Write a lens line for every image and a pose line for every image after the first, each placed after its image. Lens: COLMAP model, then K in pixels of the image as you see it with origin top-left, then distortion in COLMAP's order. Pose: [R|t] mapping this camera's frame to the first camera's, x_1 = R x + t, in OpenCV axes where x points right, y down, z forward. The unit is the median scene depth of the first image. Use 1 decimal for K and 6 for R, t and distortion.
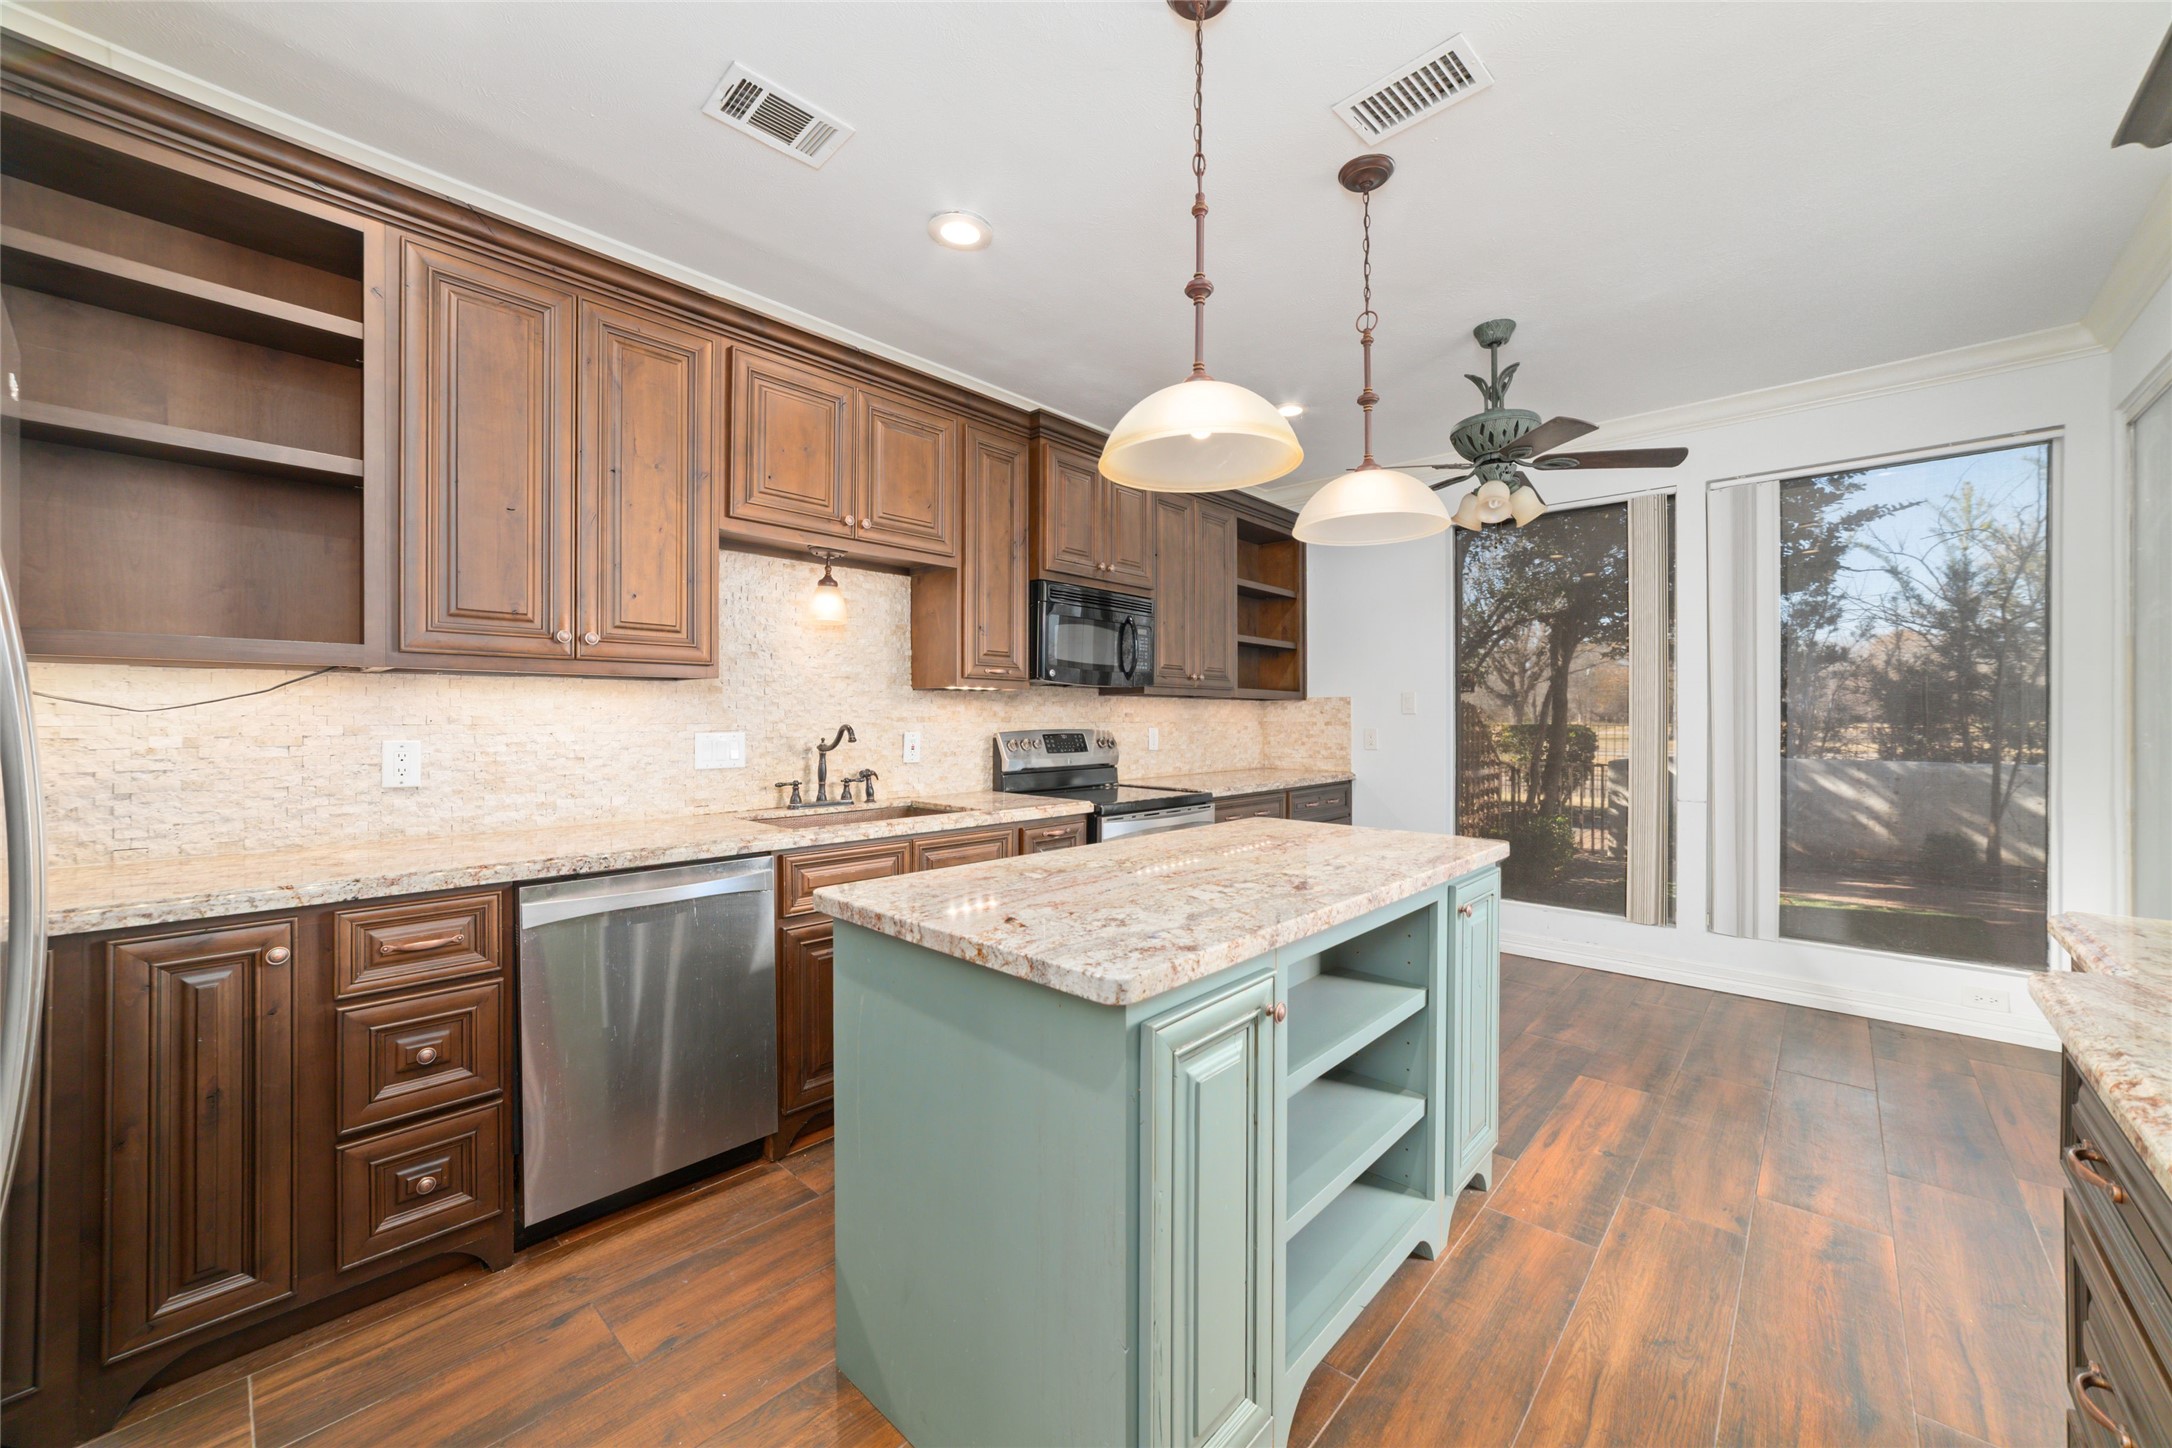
lens RADIAL K [[821.9, 0, 1087.4], [0, 821.9, 719.7], [0, 0, 1]] dist [-0.024681, 0.011189]
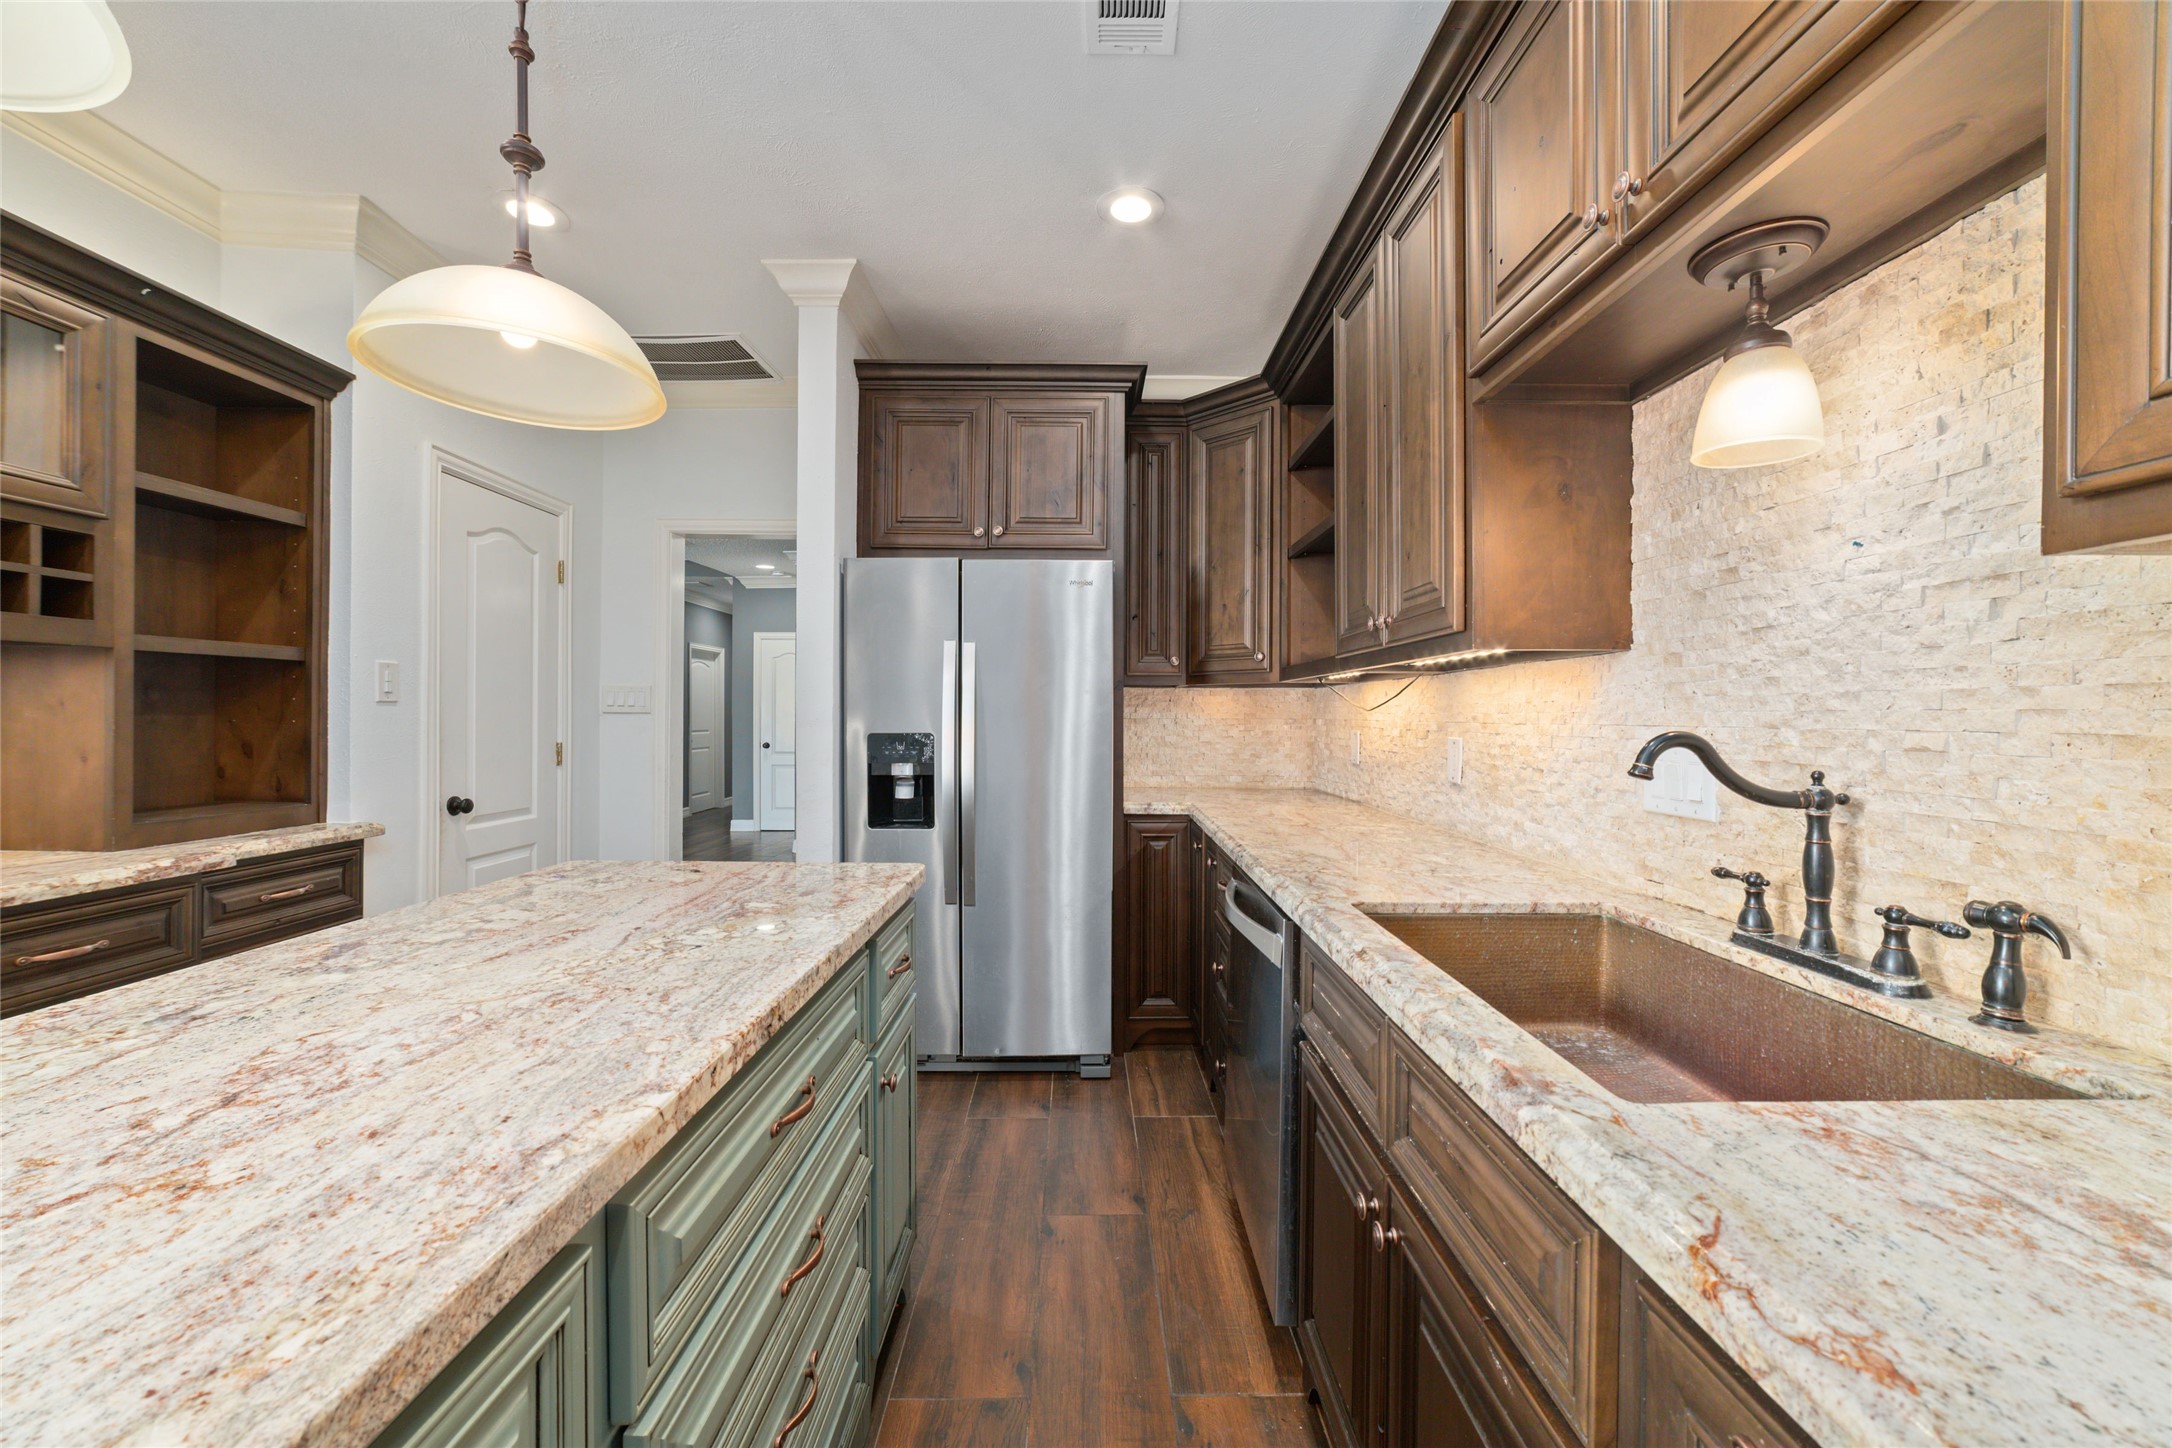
lens RADIAL K [[821.9, 0, 1087.4], [0, 821.9, 719.7], [0, 0, 1]] dist [-0.024681, 0.011189]
pose [[-0.729742, 0.000547, -0.683722, 0.158987], [-0.005983, 0.999956, 0.007186, -0.000908], [0.683696, 0.009335, -0.729707, 1.129867]]
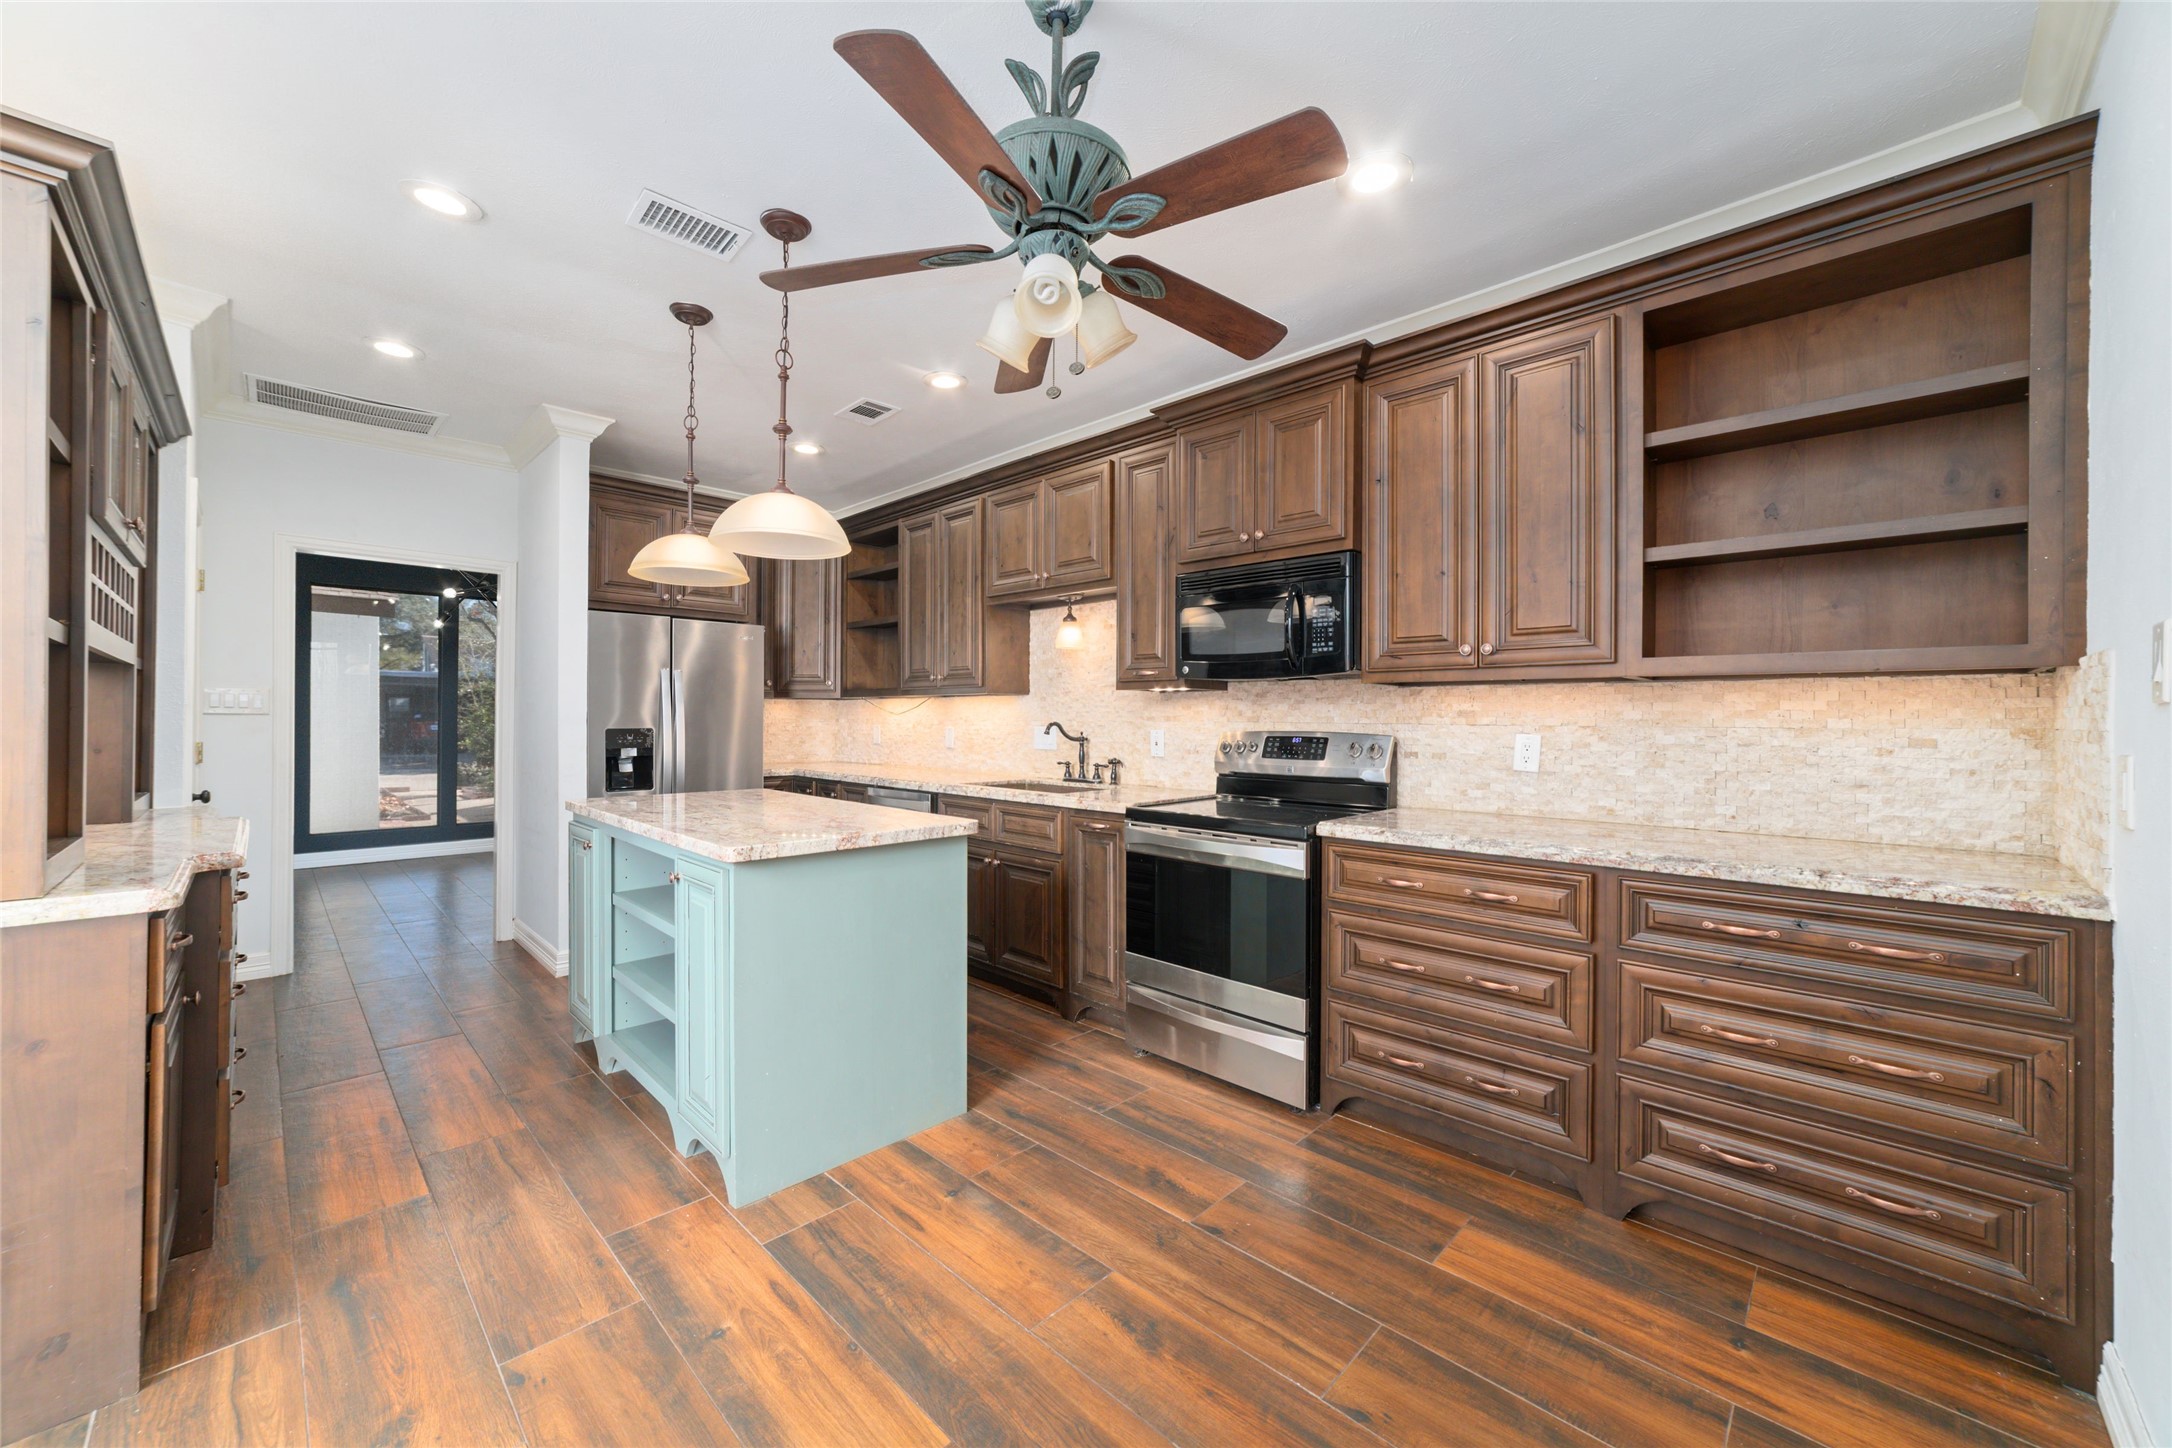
lens RADIAL K [[821.9, 0, 1087.4], [0, 821.9, 719.7], [0, 0, 1]] dist [-0.024681, 0.011189]
pose [[-0.025538, 0.000291, -0.999674, 1.134695], [-0.006679, 0.999978, 0.000461, 0.001489], [0.999652, 0.006688, -0.025535, 1.134584]]
